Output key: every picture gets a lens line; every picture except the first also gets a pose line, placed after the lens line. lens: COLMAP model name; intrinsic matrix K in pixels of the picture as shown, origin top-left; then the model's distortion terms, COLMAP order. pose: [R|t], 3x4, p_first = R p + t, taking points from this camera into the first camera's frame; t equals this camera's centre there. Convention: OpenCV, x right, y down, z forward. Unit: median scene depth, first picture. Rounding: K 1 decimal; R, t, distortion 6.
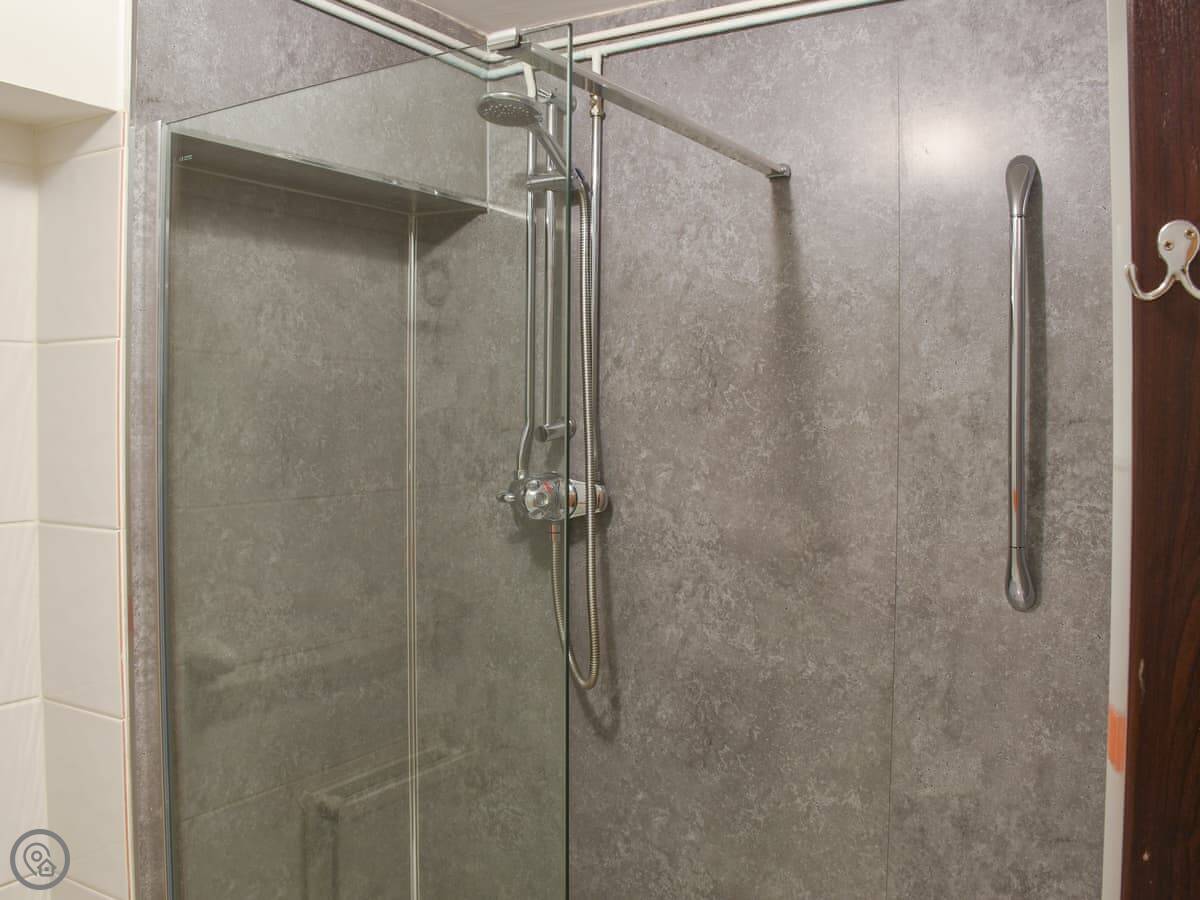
lens RADIAL K [[643.8, 0, 607.4], [0, 643.8, 437.2], [0, 0, 1]] dist [-0.053651, 0.012147]
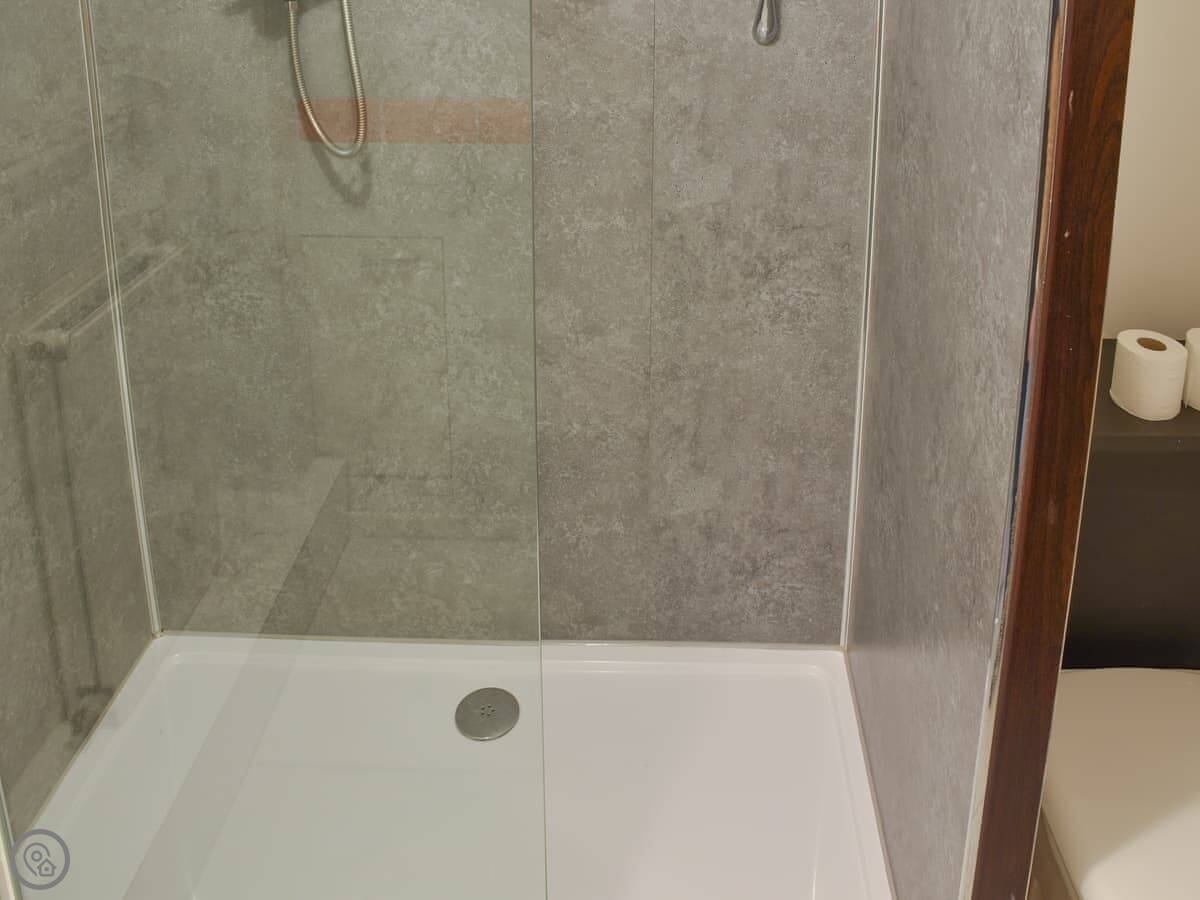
lens RADIAL K [[643.8, 0, 608.9], [0, 643.8, 437.3], [0, 0, 1]] dist [-0.053651, 0.012147]
pose [[0.934181, -0.064061, 0.351002, -0.001919], [0.006473, 0.986631, 0.162842, 0.234444], [-0.356741, -0.149852, 0.922106, 0.001953]]
